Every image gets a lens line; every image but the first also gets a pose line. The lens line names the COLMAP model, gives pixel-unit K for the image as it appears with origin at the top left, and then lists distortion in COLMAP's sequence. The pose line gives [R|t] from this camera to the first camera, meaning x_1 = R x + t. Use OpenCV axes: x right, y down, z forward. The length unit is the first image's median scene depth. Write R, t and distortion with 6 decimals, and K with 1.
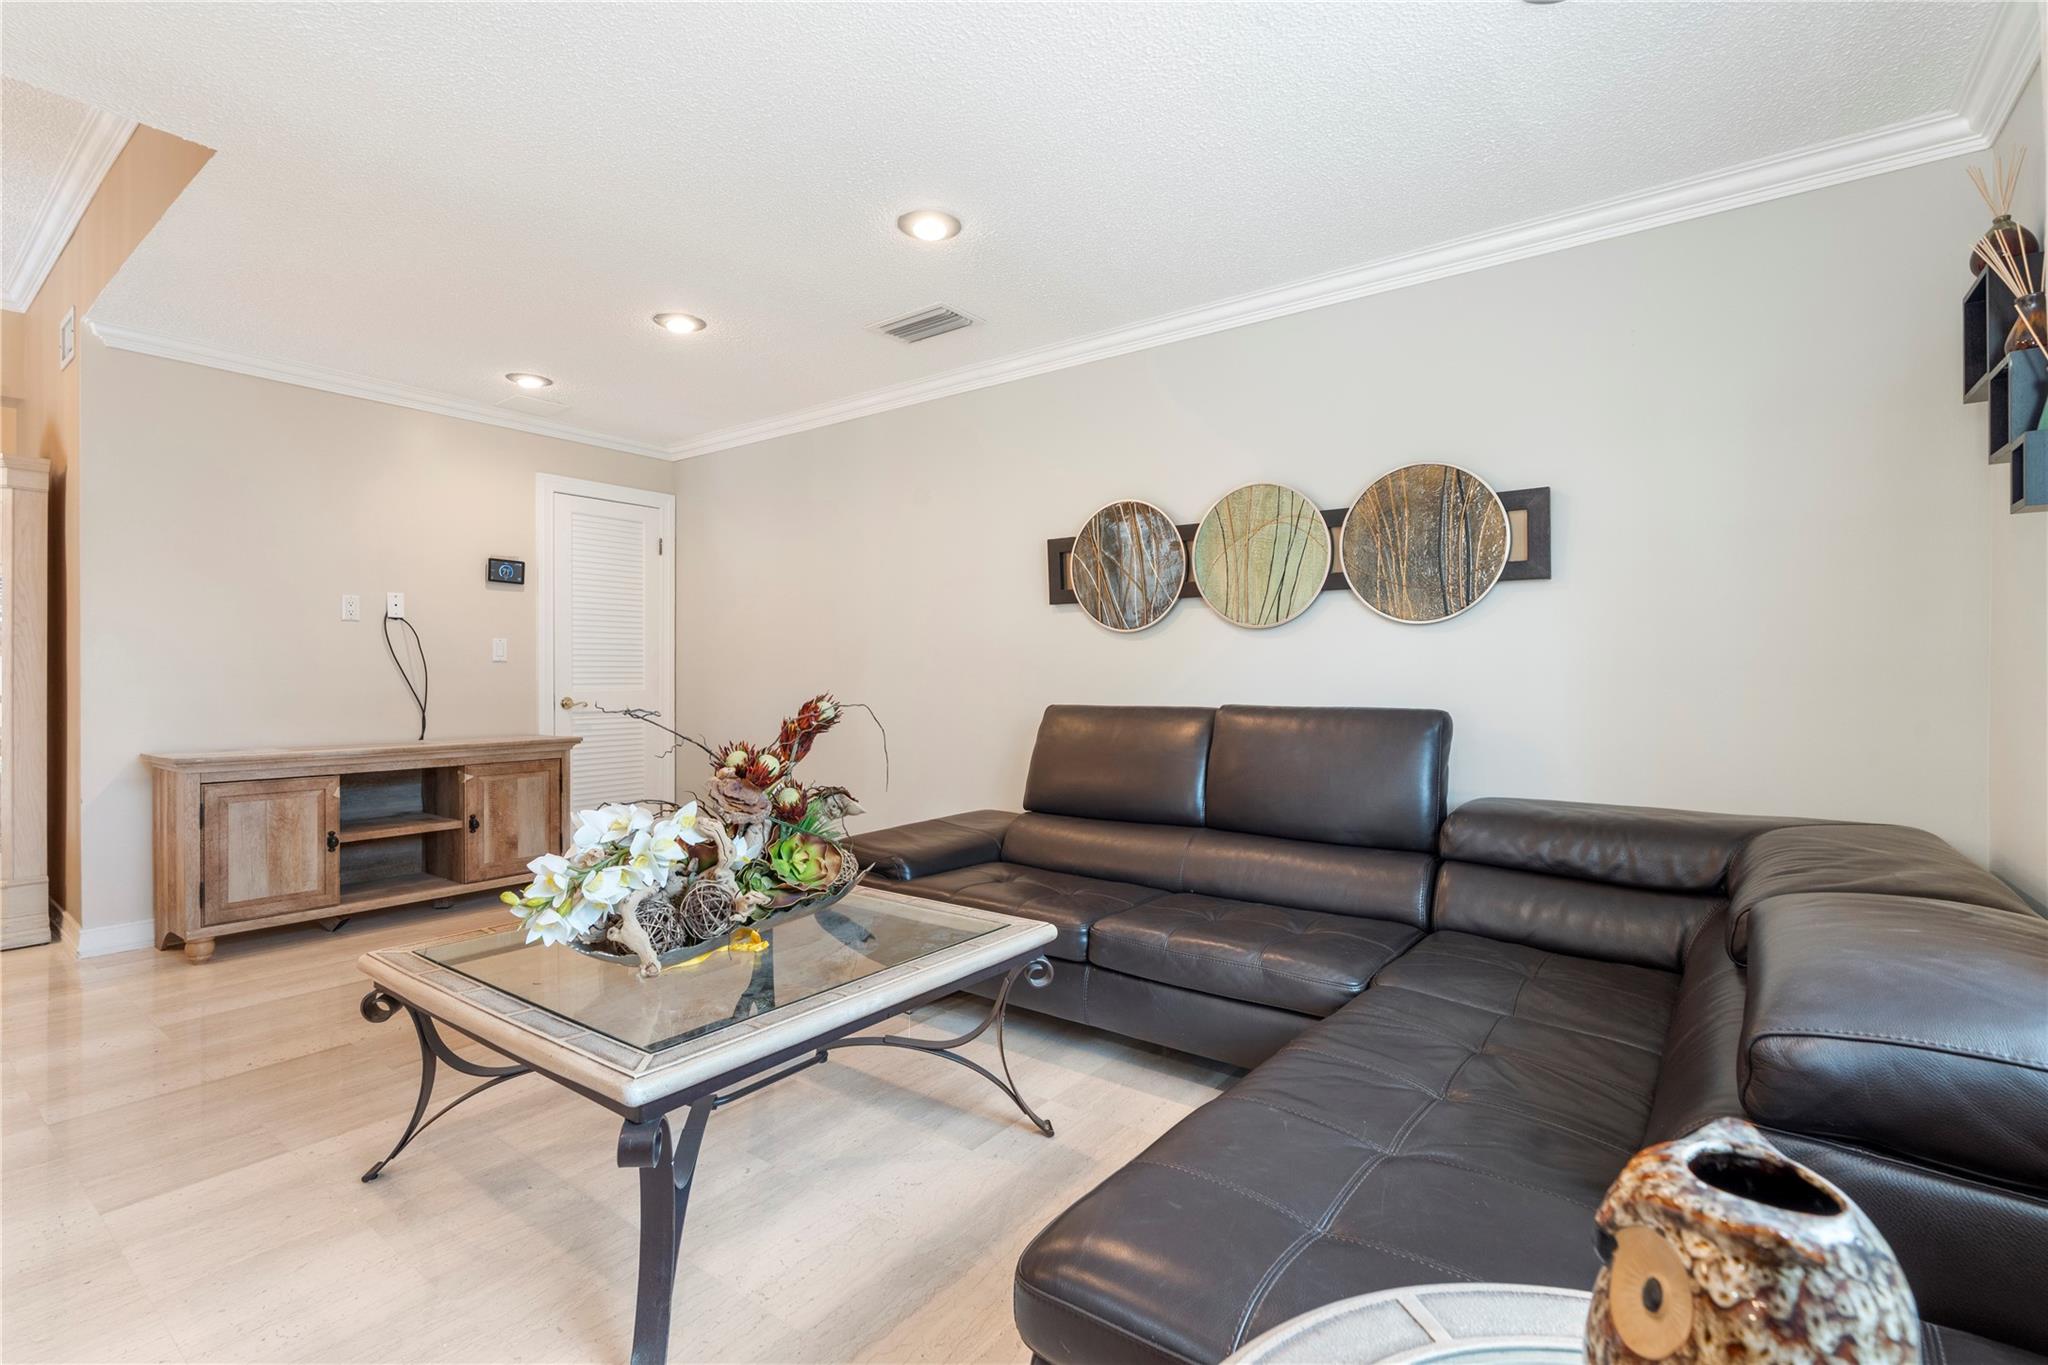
lens RADIAL K [[920.5, 0, 1011.8], [0, 920.5, 676.1], [0, 0, 1]] dist [-0.008546, 0.000477]
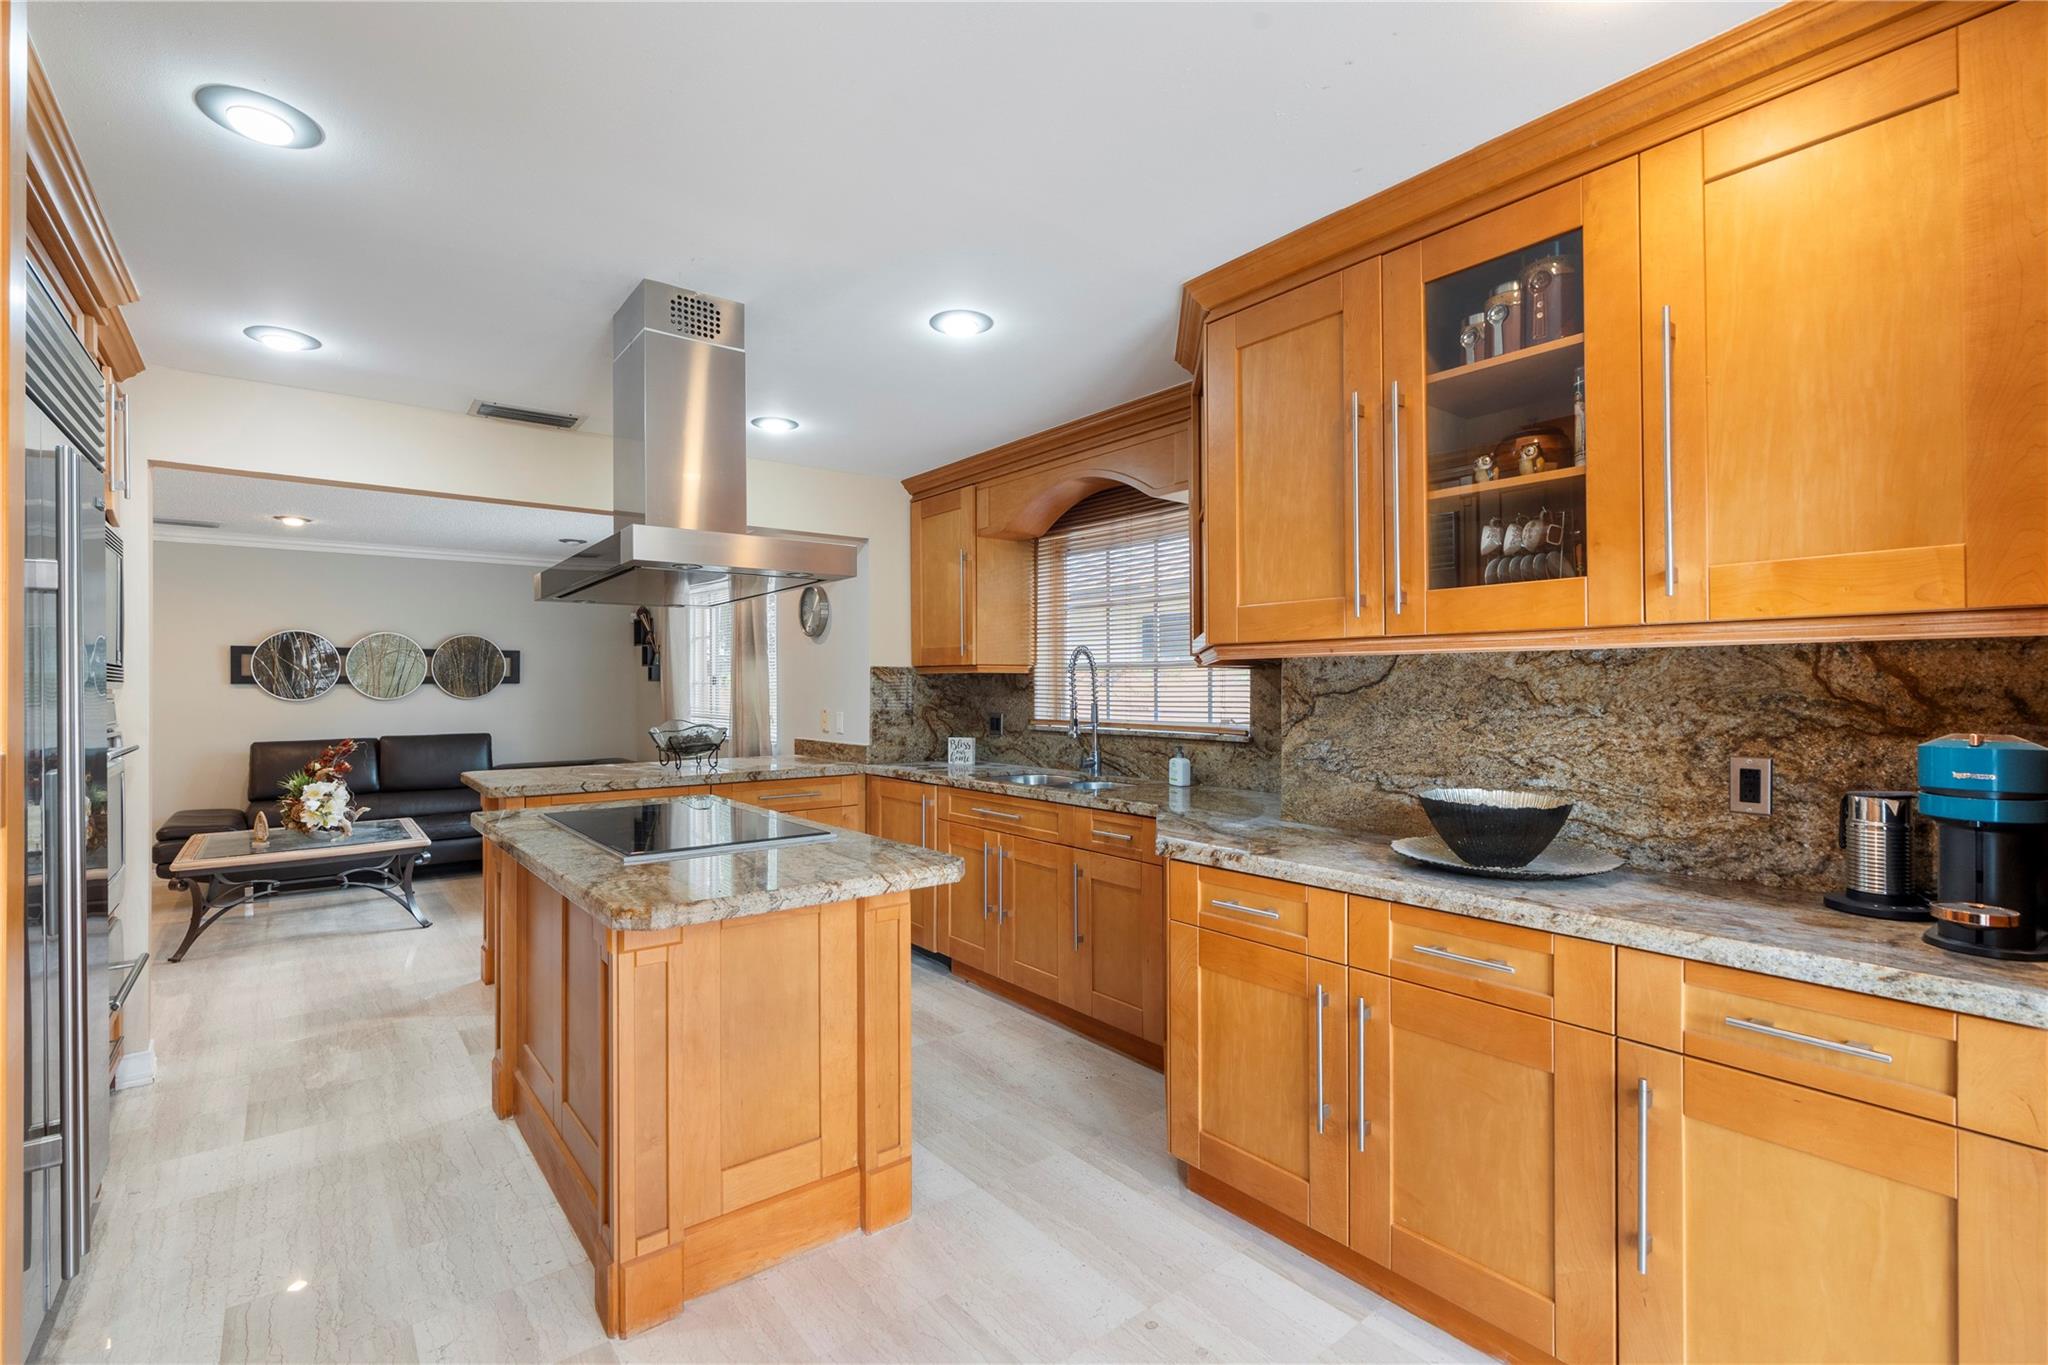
lens RADIAL K [[920.5, 0, 1022.3], [0, 920.5, 677.6], [0, 0, 1]] dist [-0.008546, 0.000477]
pose [[0.256429, 0.008720, 0.966524, -1.483712], [0.010822, 0.999871, -0.011893, -0.065673], [-0.966502, 0.013510, 0.256302, -1.023979]]
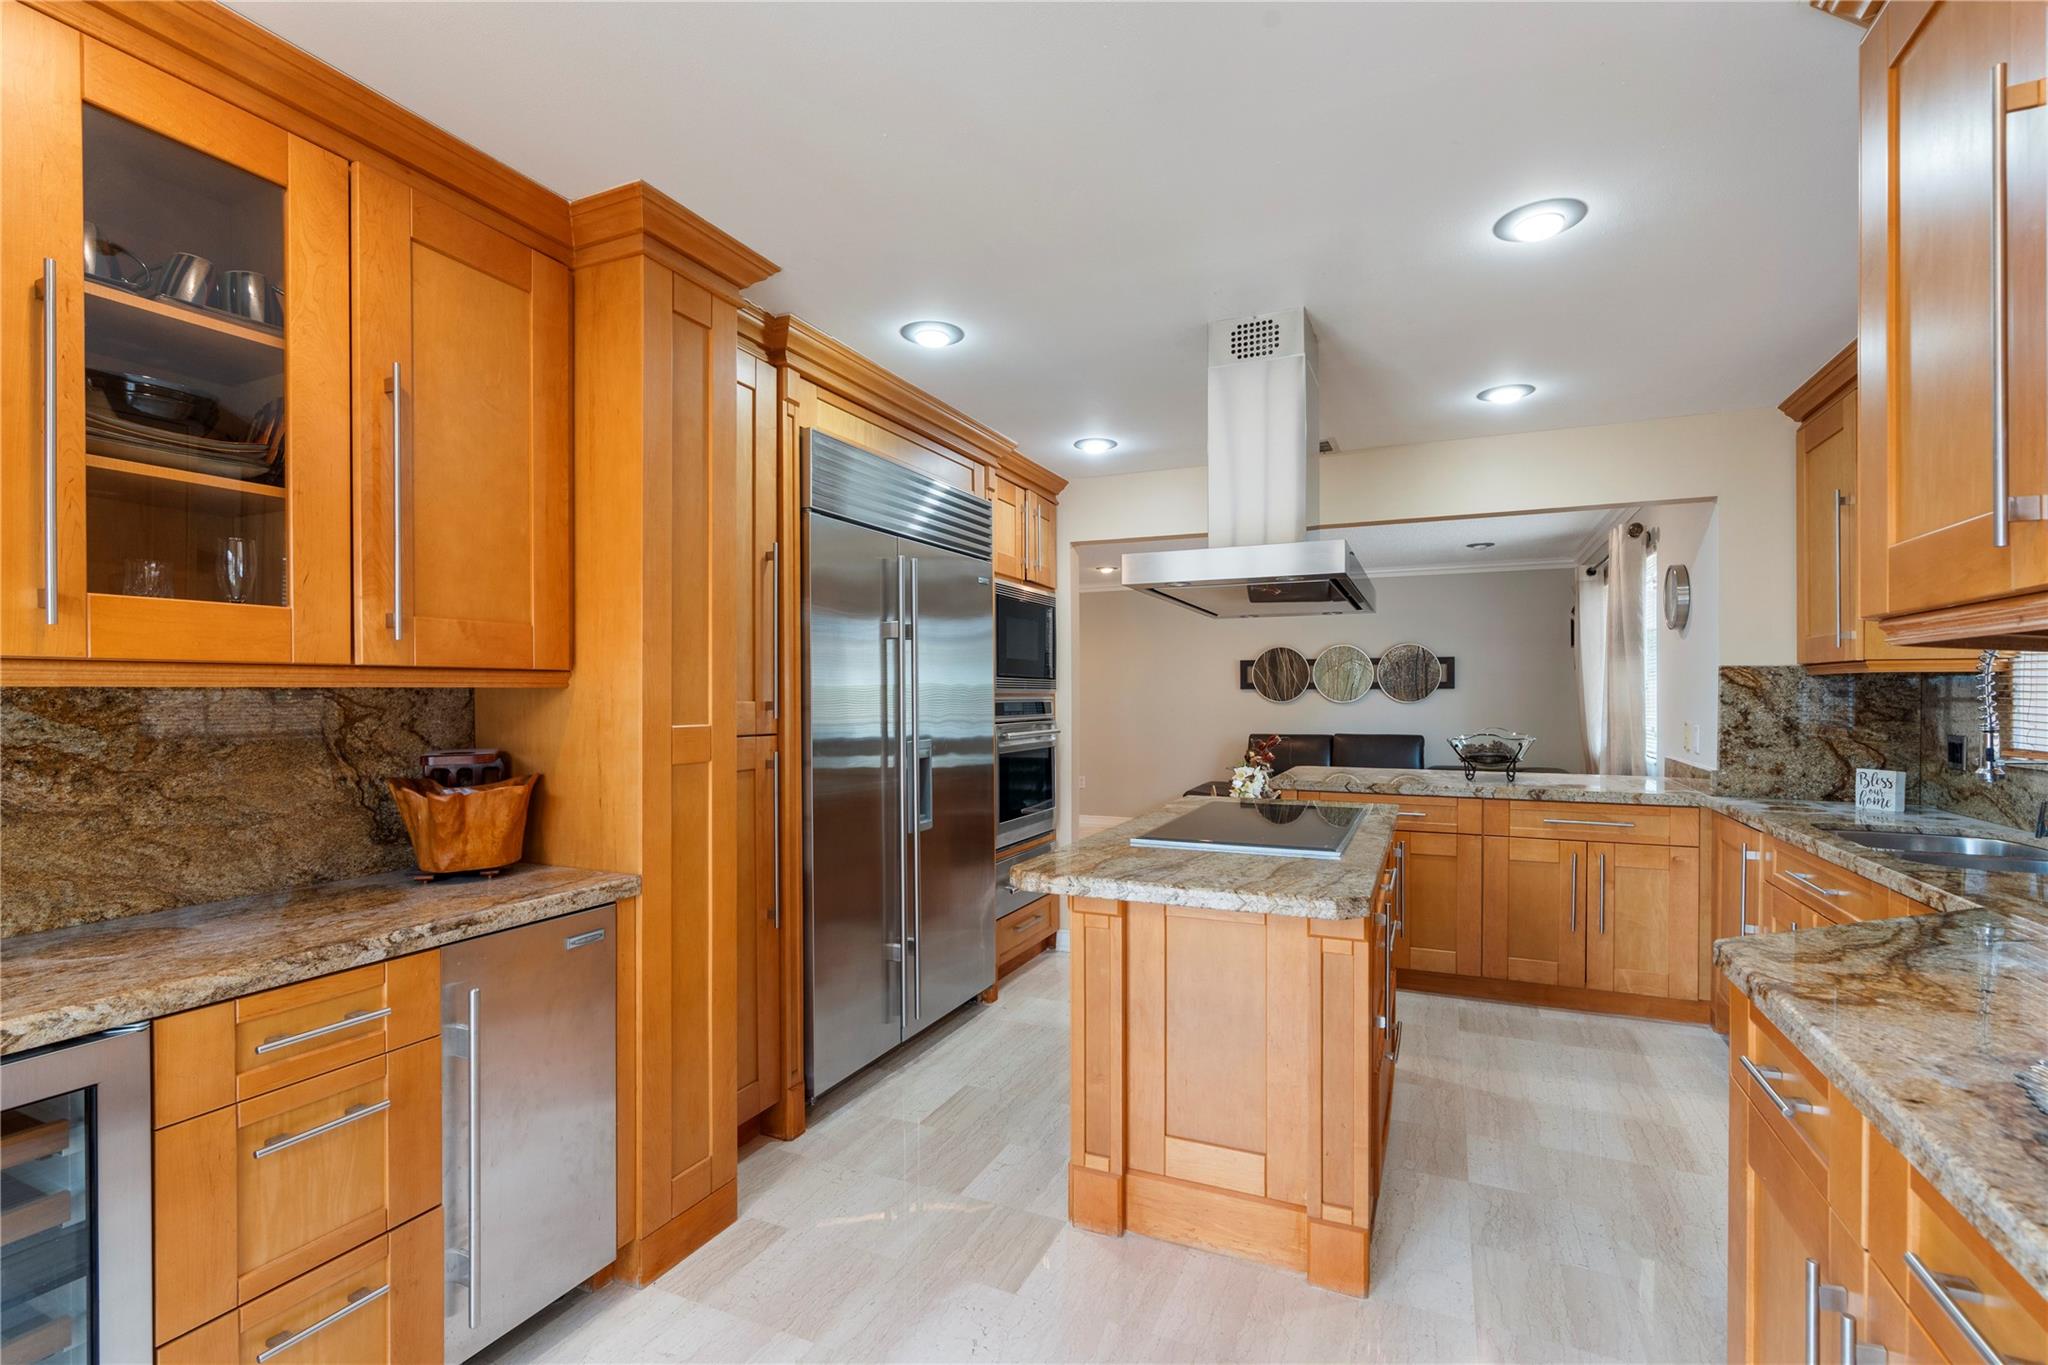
lens RADIAL K [[920.5, 0, 1023.9], [0, 920.5, 695.6], [0, 0, 1]] dist [-0.008546, 0.000477]
pose [[0.977266, -0.000985, 0.212016, -1.165074], [0.002010, 0.999987, -0.004623, -0.064789], [-0.212008, 0.004944, 0.977255, -1.322495]]
